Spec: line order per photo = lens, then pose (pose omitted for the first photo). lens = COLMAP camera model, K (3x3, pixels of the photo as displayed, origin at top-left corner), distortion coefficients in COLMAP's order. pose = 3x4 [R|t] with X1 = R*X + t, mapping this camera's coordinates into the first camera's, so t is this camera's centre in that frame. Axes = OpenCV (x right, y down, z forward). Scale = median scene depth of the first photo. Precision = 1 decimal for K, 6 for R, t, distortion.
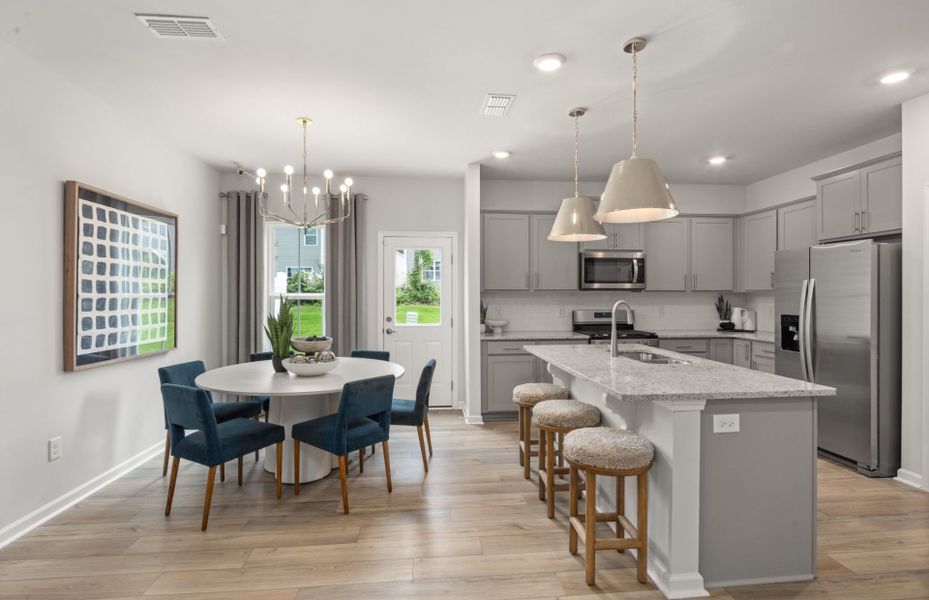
lens RADIAL K [[448.3, 0, 465.9], [0, 448.3, 298.6], [0, 0, 1]] dist [-0.000415, -0.001372]
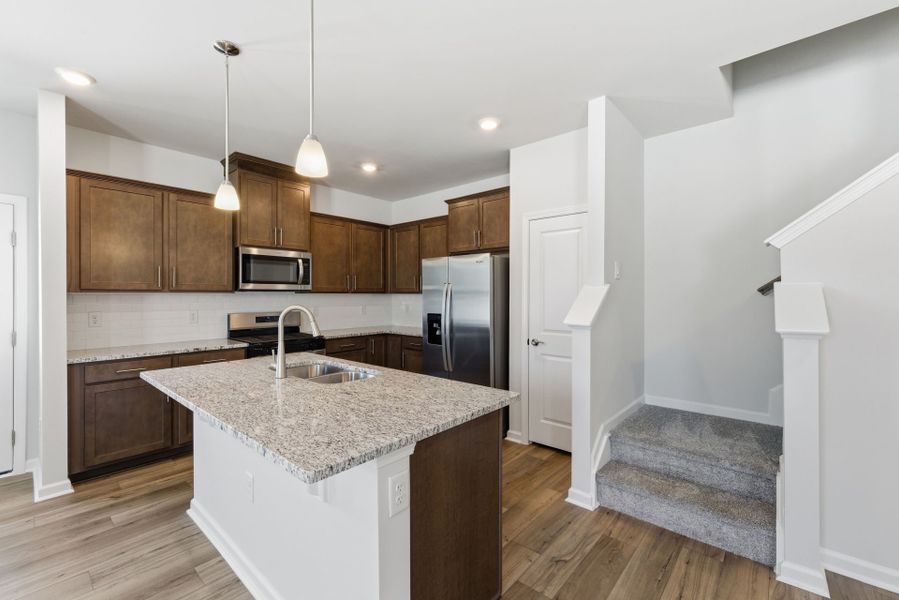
lens RADIAL K [[382.1, 0, 445.6], [0, 382.1, 296.8], [0, 0, 1]] dist [0.005363, -0.000753]
pose [[0.736358, -0.004100, 0.676580, 0.075353], [0.004052, 0.999990, 0.001650, -0.009613], [-0.676580, 0.001527, 0.736368, 0.267672]]
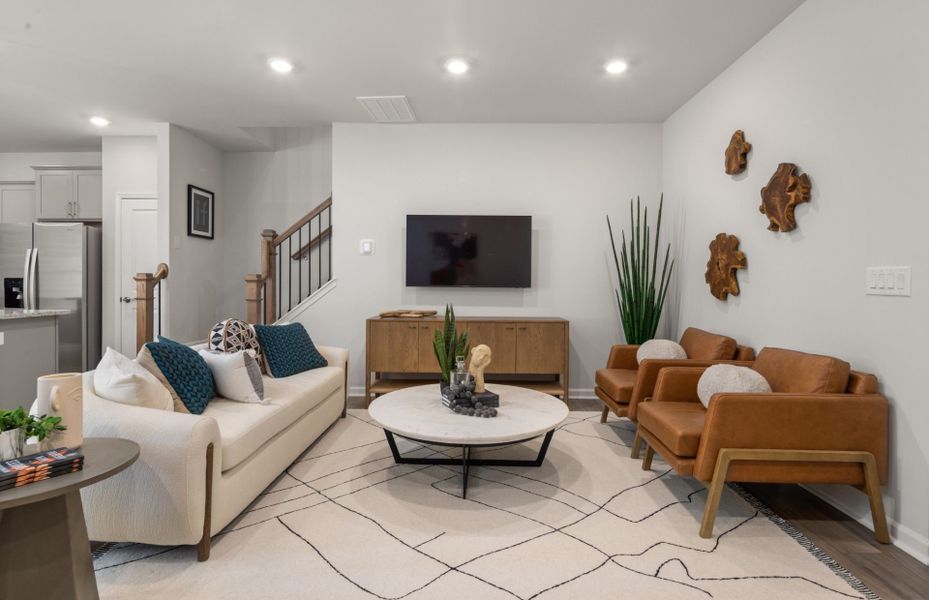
lens RADIAL K [[448.3, 0, 465.3], [0, 448.3, 285.5], [0, 0, 1]] dist [-0.000415, -0.001372]
pose [[0.096510, -0.000790, 0.995332, -0.370938], [0.004383, 0.999990, 0.000368, 0.066892], [-0.995322, 0.004327, 0.096513, -0.330506]]
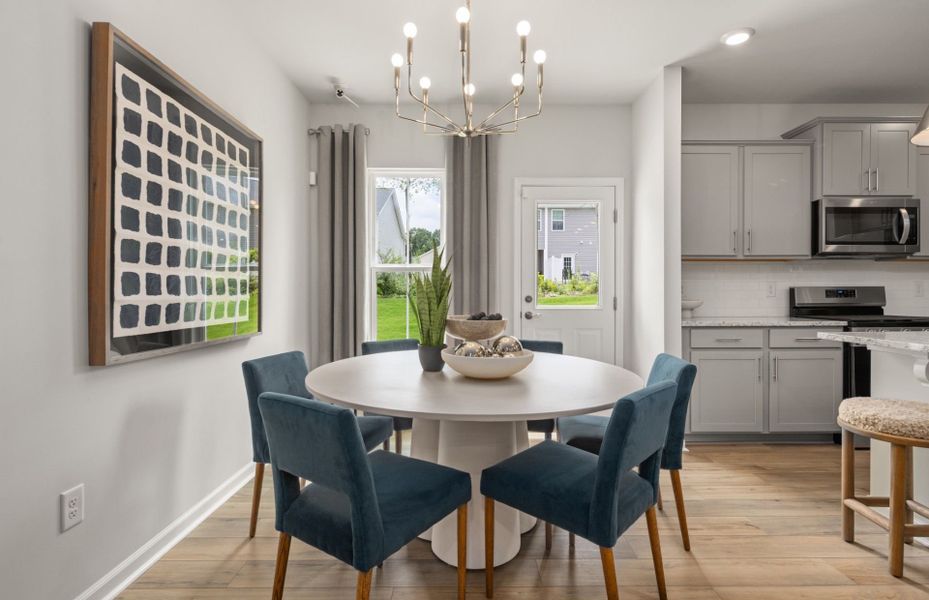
lens RADIAL K [[448.3, 0, 465.4], [0, 448.3, 296.1], [0, 0, 1]] dist [-0.000415, -0.001372]
pose [[0.995273, -0.001269, -0.097105, -0.292380], [0.001254, 0.999999, -0.000208, 0.059527], [0.097105, 0.000085, 0.995274, 0.379375]]
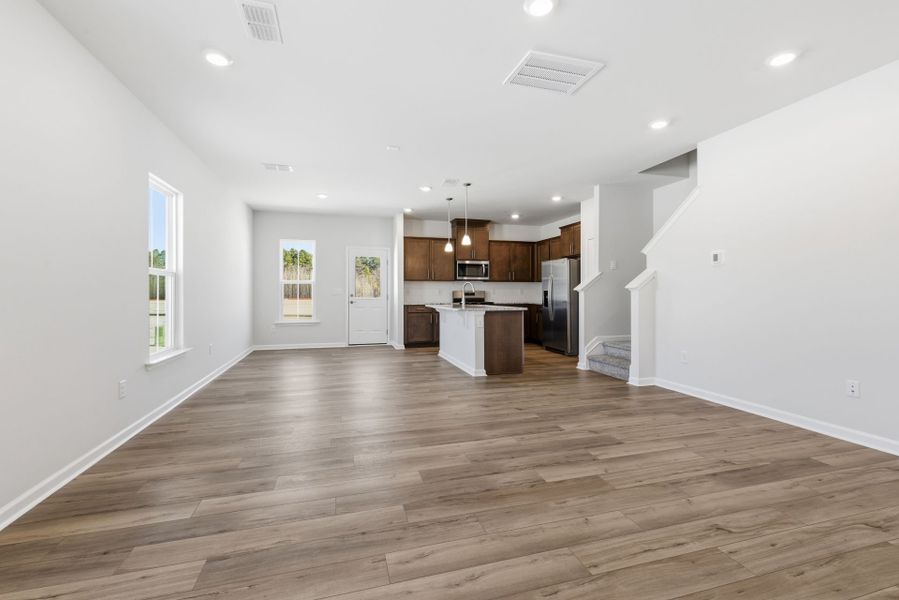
lens RADIAL K [[382.1, 0, 445.9], [0, 382.1, 296.4], [0, 0, 1]] dist [0.005363, -0.000753]
pose [[0.983803, -0.003686, 0.179215, -0.109363], [0.002446, 0.999972, 0.007140, 0.053981], [-0.179236, -0.006586, 0.983784, -0.827660]]
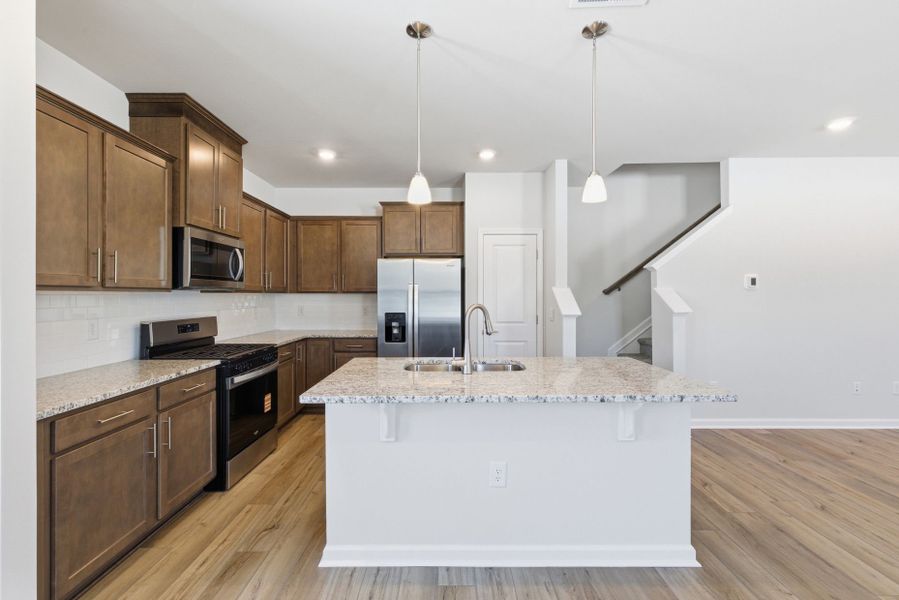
lens RADIAL K [[382.1, 0, 445.4], [0, 382.1, 294.5], [0, 0, 1]] dist [0.005363, -0.000753]
pose [[0.100170, 0.001160, 0.994970, -0.311811], [0.006029, 0.999980, -0.001773, -0.011338], [-0.994952, 0.006176, 0.100161, 0.827343]]
